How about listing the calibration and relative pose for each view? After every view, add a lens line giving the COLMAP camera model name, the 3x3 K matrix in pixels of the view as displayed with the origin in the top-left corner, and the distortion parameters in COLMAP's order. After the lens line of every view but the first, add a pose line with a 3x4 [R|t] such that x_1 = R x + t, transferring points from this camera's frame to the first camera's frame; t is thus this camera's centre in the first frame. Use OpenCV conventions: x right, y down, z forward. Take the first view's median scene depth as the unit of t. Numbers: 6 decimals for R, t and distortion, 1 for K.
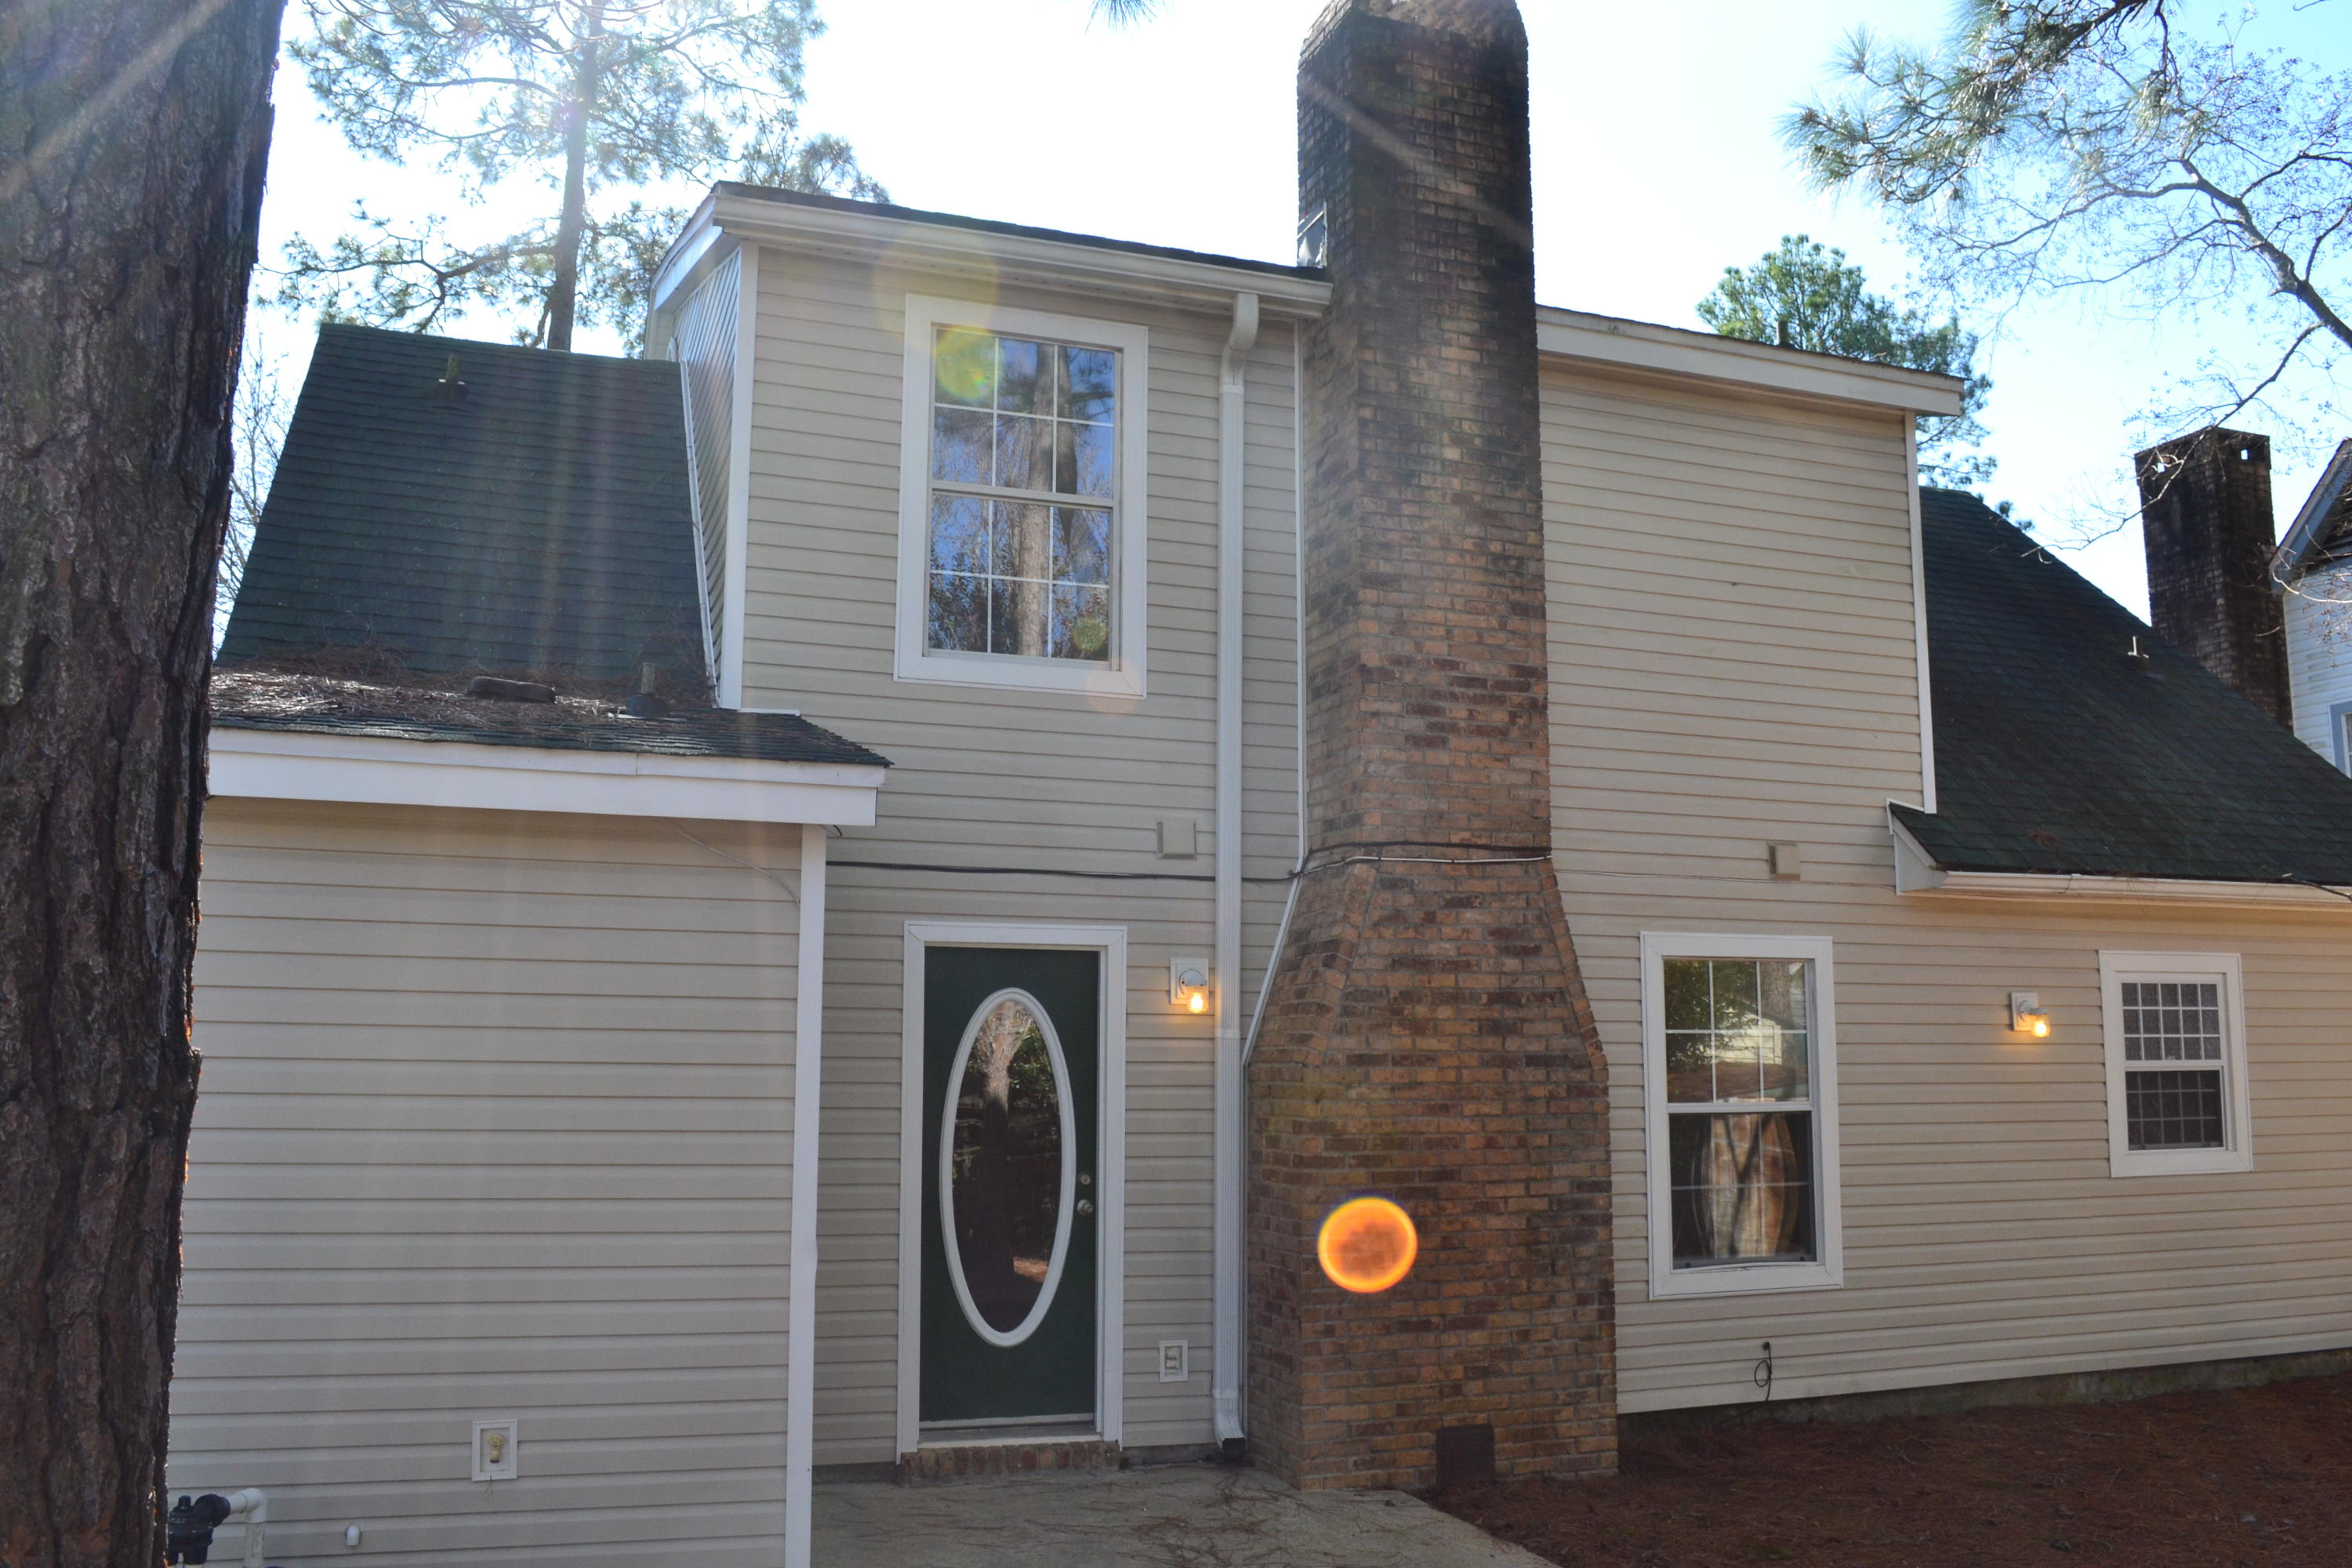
lens RADIAL K [[1880.0, 0, 1166.8], [0, 1880.0, 780.0], [0, 0, 1]] dist [-0.085711, 0.015547]
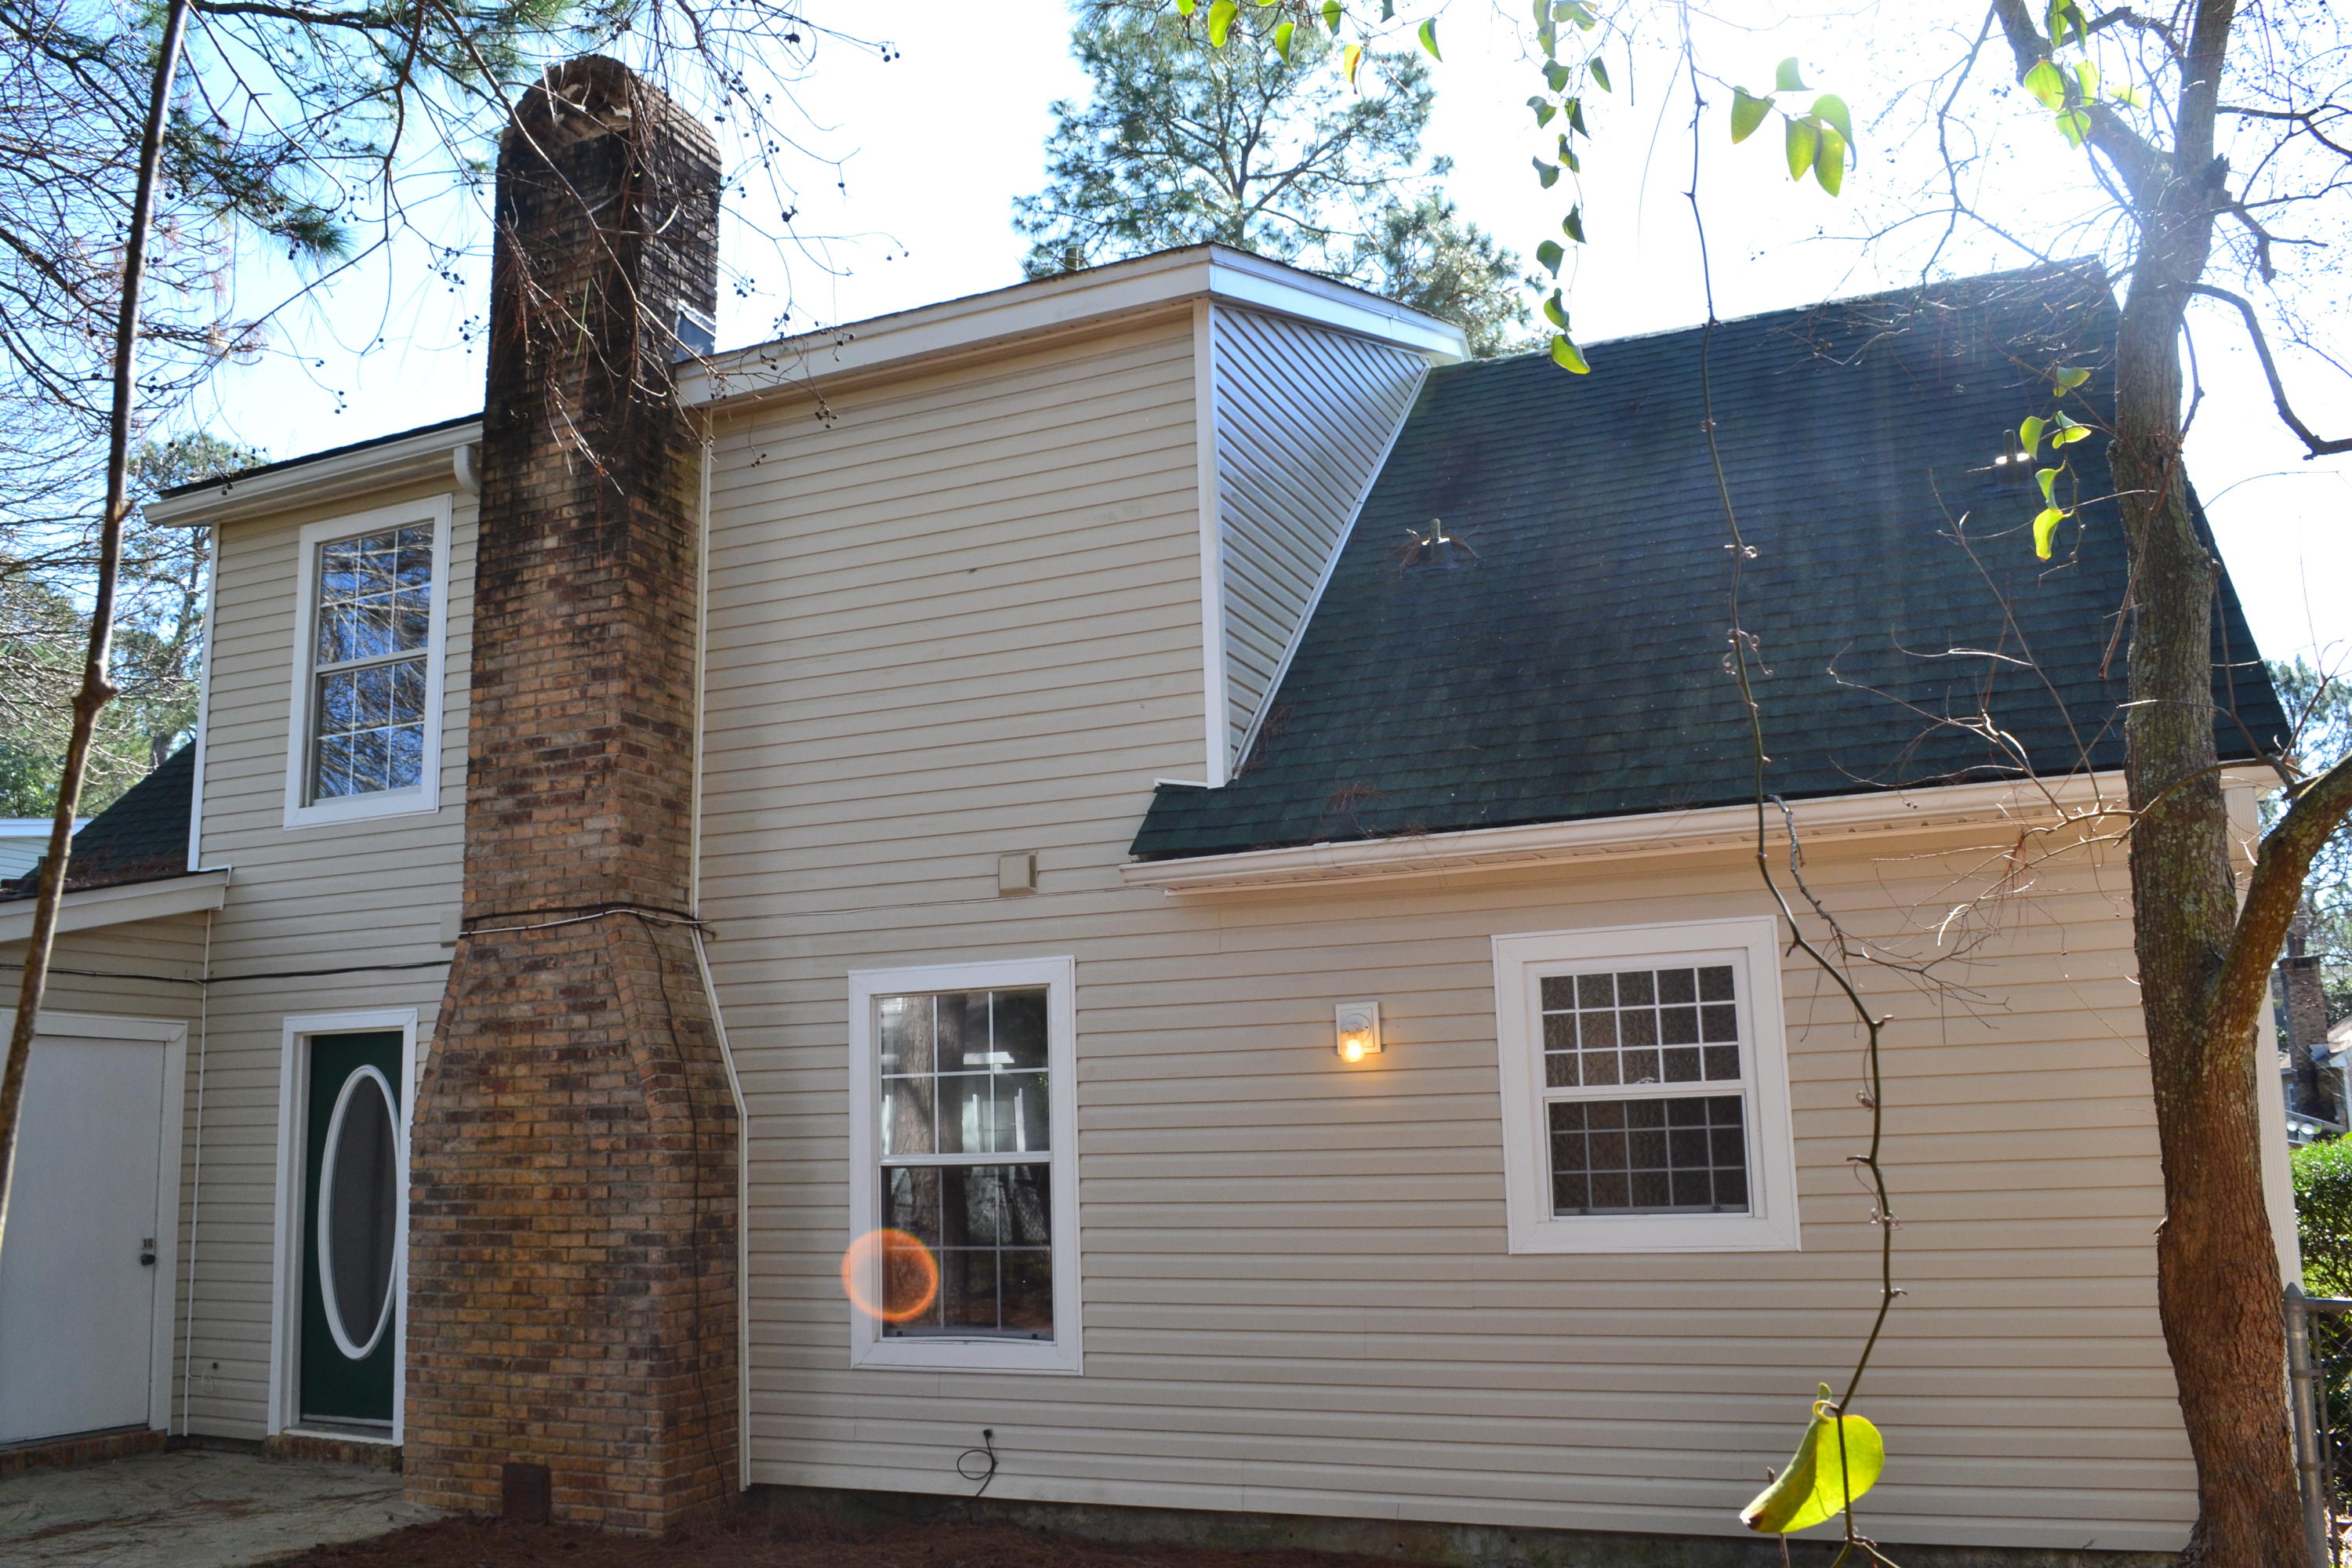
lens RADIAL K [[1880.0, 0, 1166.6], [0, 1880.0, 786.2], [0, 0, 1]] dist [-0.085711, 0.015547]
pose [[0.729511, -0.149548, -0.667420, 1.125157], [0.130560, 0.988308, -0.078743, 0.093924], [0.671392, -0.029695, 0.740507, 0.462880]]
